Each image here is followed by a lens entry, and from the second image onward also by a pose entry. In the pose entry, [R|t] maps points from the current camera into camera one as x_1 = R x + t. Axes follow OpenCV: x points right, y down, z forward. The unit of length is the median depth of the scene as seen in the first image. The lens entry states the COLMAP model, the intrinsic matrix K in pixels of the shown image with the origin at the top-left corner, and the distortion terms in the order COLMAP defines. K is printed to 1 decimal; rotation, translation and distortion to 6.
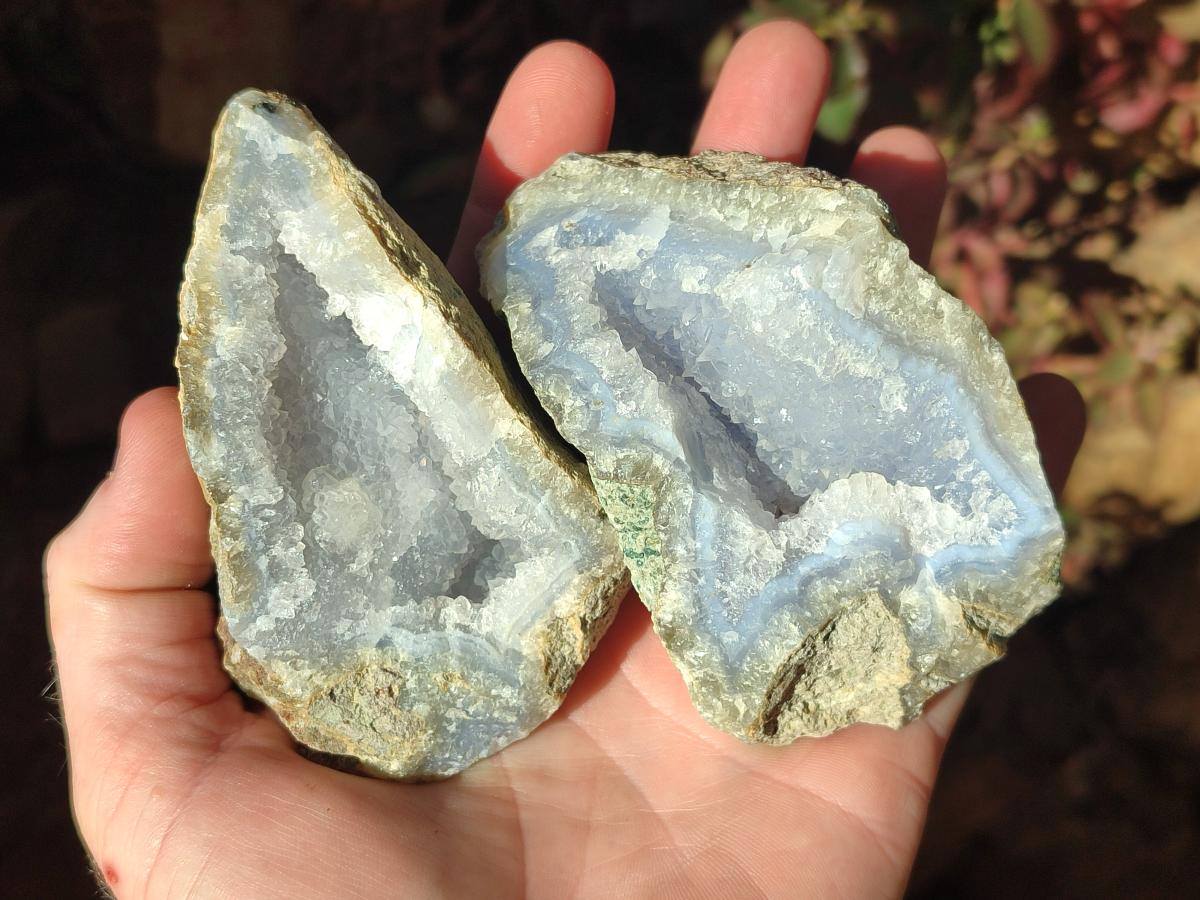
lens RADIAL K [[1861.5, 0, 594.8], [0, 1861.5, 453.2], [0, 0, 1]] dist [0.387302, -3.008004]
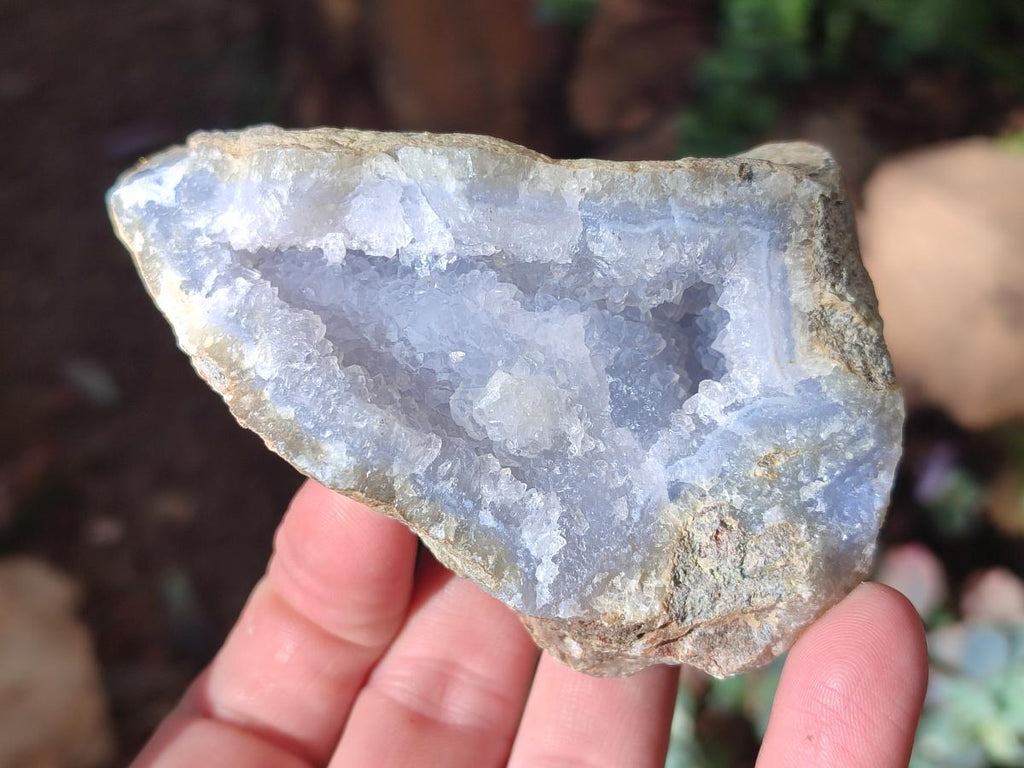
lens RADIAL K [[1588.5, 0, 507.6], [0, 1588.5, 386.8], [0, 0, 1]] dist [0.387302, -3.008004]
pose [[0.664536, -0.739598, -0.106709, -0.056234], [0.707214, 0.668599, -0.229835, 0.177433], [0.241331, 0.077267, 0.967362, 0.337850]]
